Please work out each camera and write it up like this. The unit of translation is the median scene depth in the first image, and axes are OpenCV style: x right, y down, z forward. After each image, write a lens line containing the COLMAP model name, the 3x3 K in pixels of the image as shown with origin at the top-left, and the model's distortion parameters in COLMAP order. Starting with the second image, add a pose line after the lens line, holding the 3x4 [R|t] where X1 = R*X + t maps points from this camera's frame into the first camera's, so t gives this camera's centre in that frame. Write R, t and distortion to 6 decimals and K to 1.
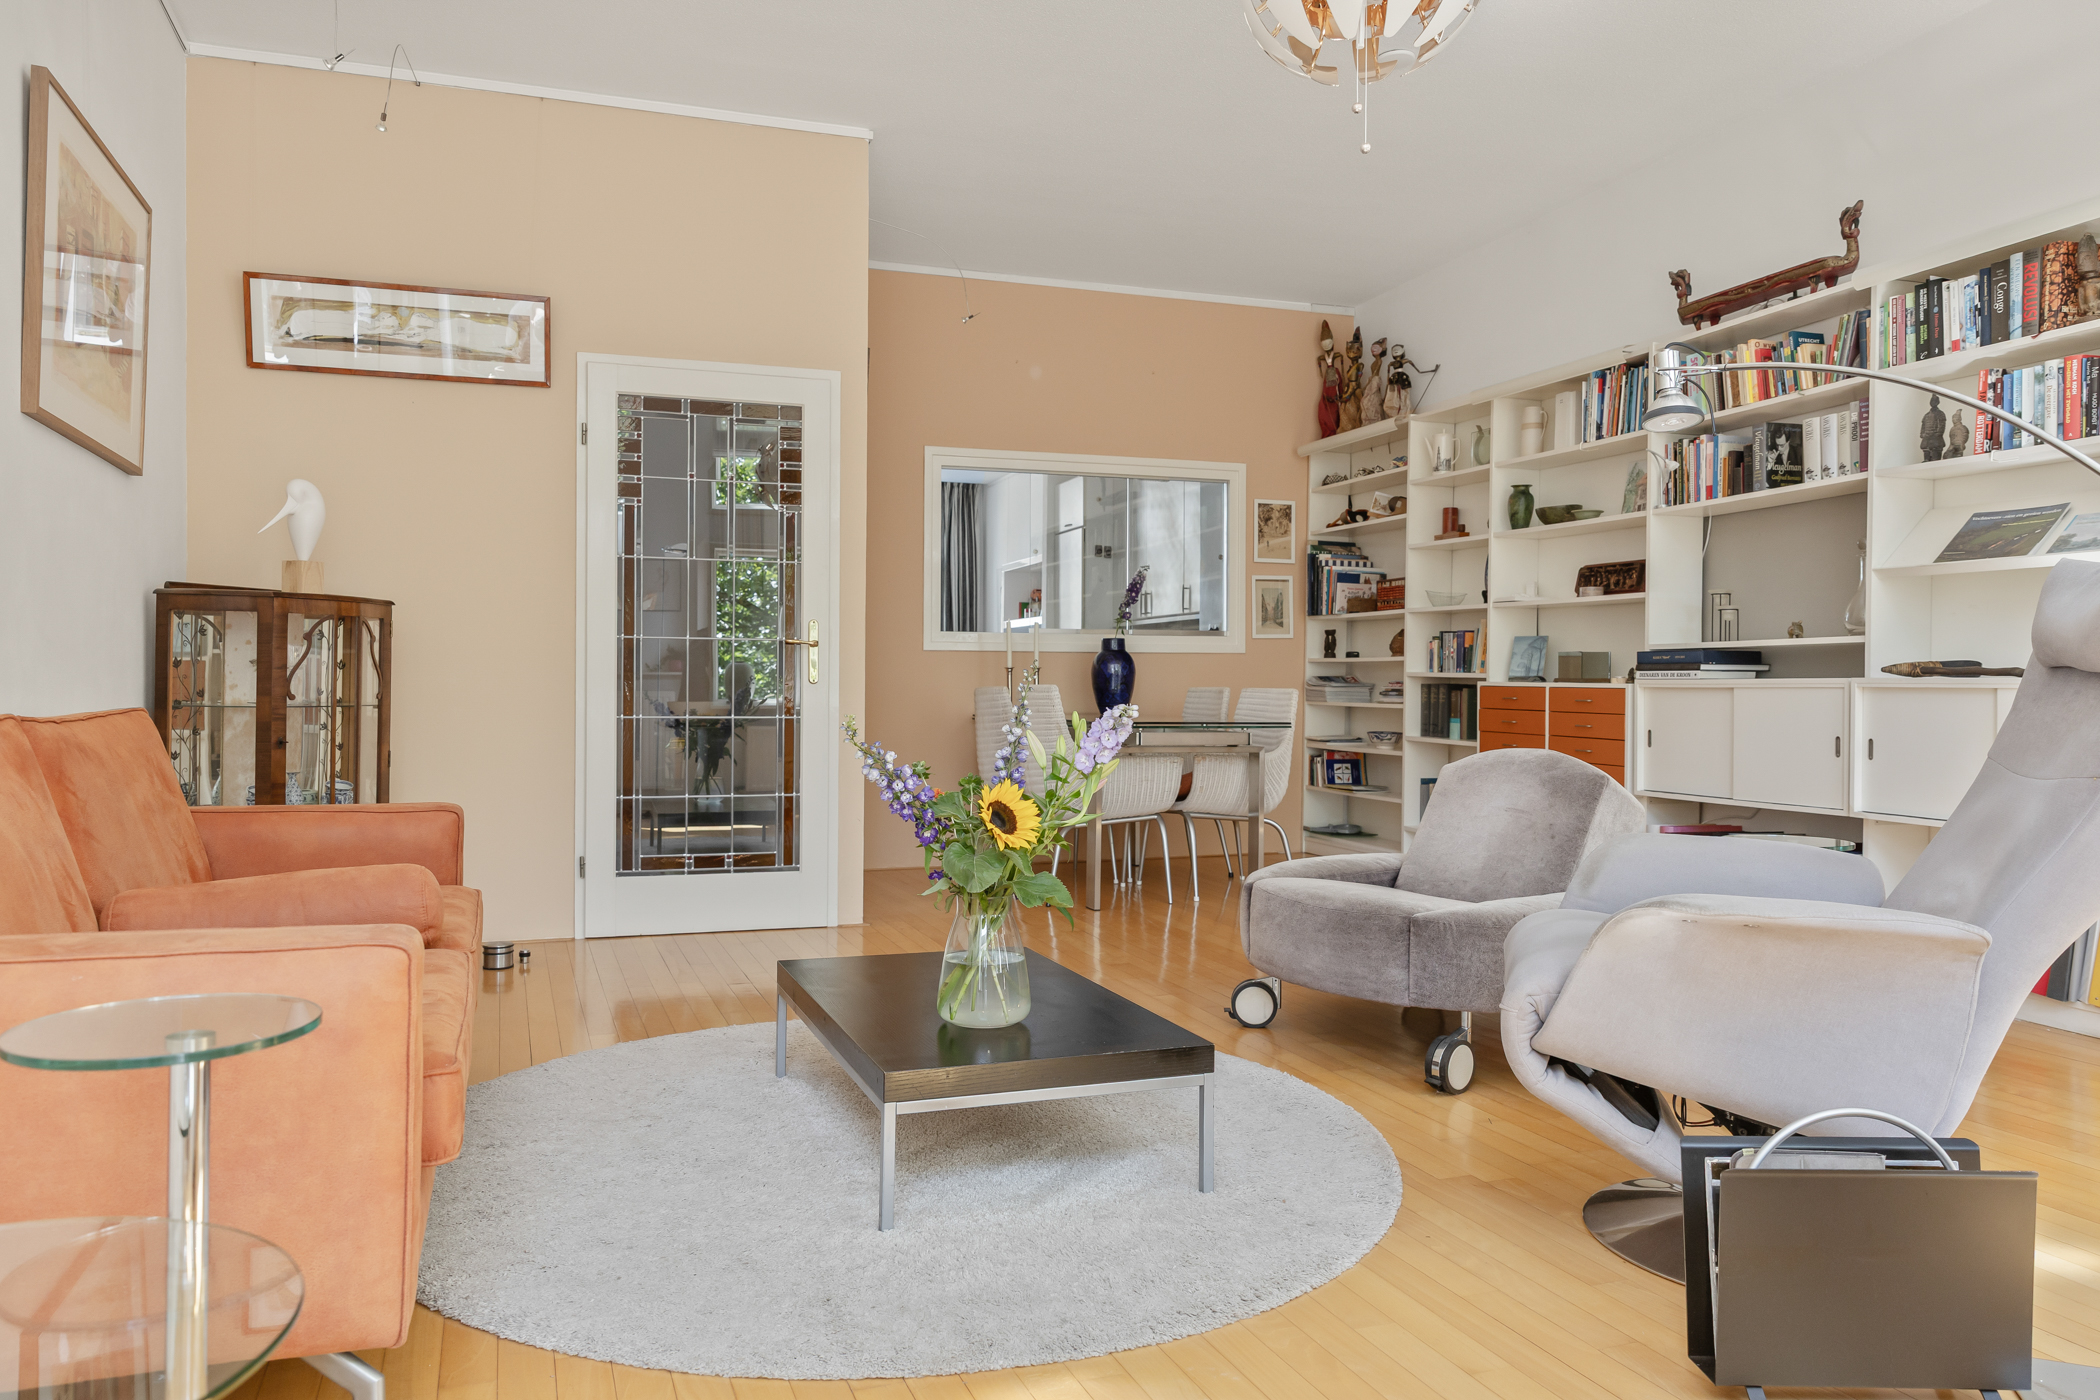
lens RADIAL K [[1498.9, 0, 1050.0], [0, 1498.9, 700.0], [0, 0, 1]] dist [0.007736, 0.001111]
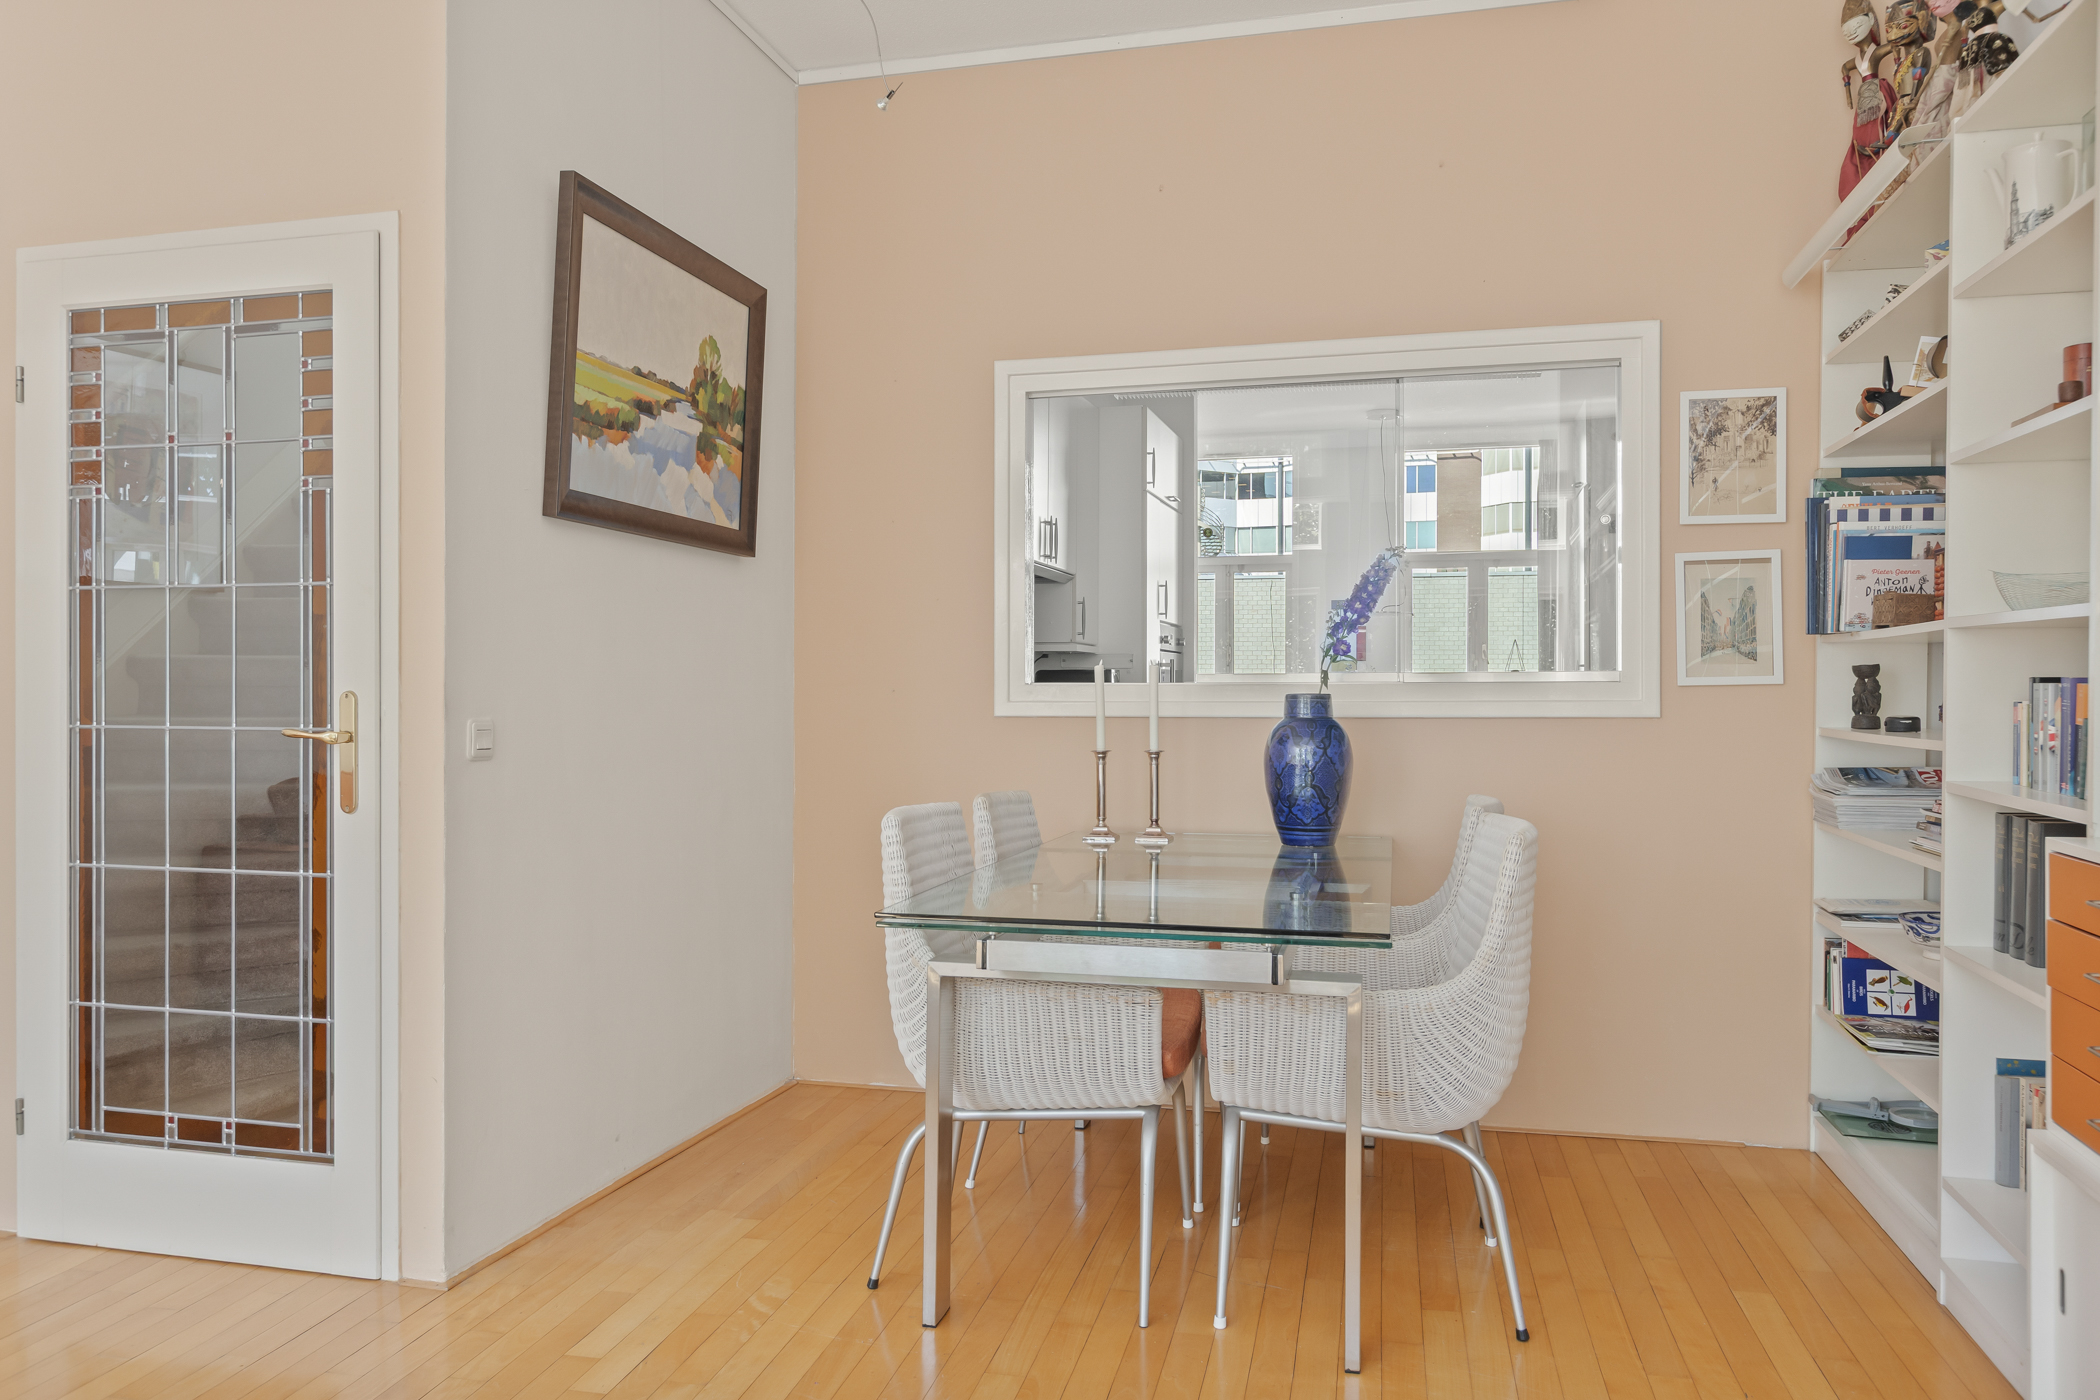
lens RADIAL K [[1515.3, 0, 1050.0], [0, 1515.3, 700.0], [0, 0, 1]] dist [0.007357, -0.003293]
pose [[0.825722, -0.000304, -0.564078, 0.249006], [-0.001951, 0.999992, -0.003395, -0.035580], [0.564074, 0.003904, 0.825715, 0.505690]]
